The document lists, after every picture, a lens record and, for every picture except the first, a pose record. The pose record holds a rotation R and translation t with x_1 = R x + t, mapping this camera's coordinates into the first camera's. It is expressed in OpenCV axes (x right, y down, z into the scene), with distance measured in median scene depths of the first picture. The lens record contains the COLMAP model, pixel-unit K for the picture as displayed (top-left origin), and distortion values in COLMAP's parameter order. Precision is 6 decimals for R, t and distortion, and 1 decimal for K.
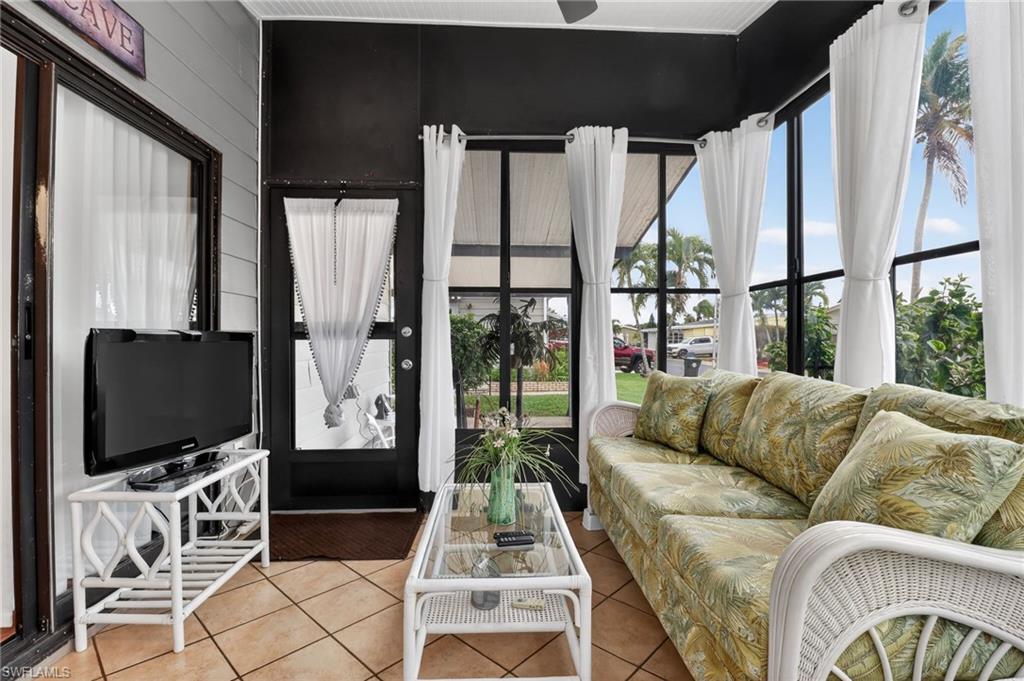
lens RADIAL K [[477.7, 0, 517.7], [0, 477.7, 334.5], [0, 0, 1]] dist [0.004232, -0.018559]
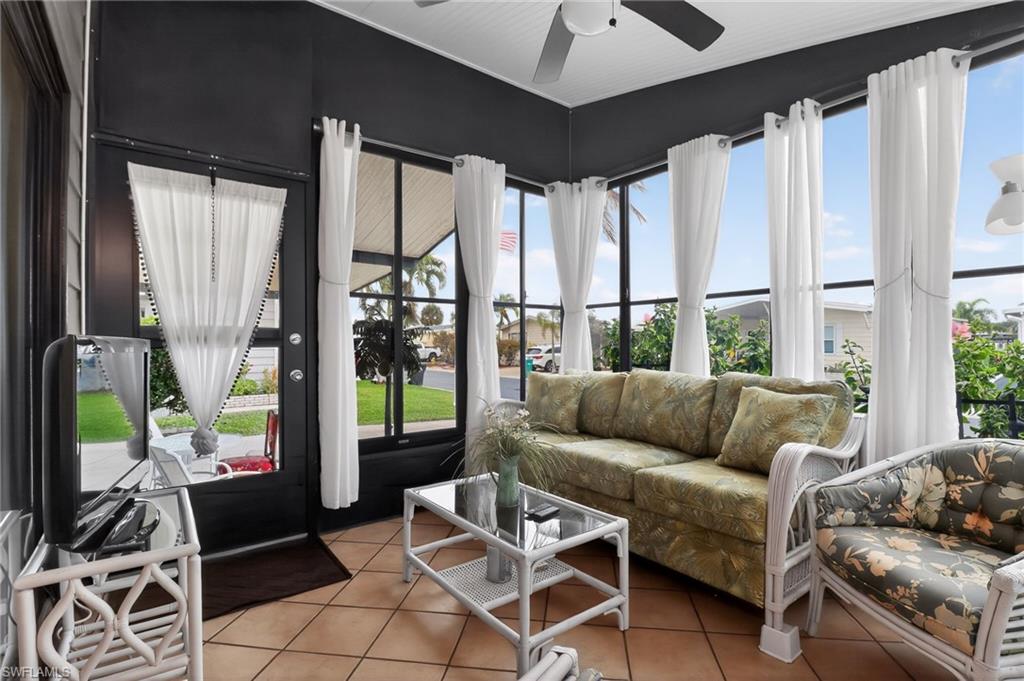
lens RADIAL K [[478.0, 0, 521.1], [0, 478.0, 341.5], [0, 0, 1]] dist [0.002133, -0.013250]
pose [[0.817956, 0.000473, 0.575281, -0.410694], [-0.001316, 0.999999, 0.001049, -0.002217], [-0.575279, -0.001616, 0.817955, 0.022955]]
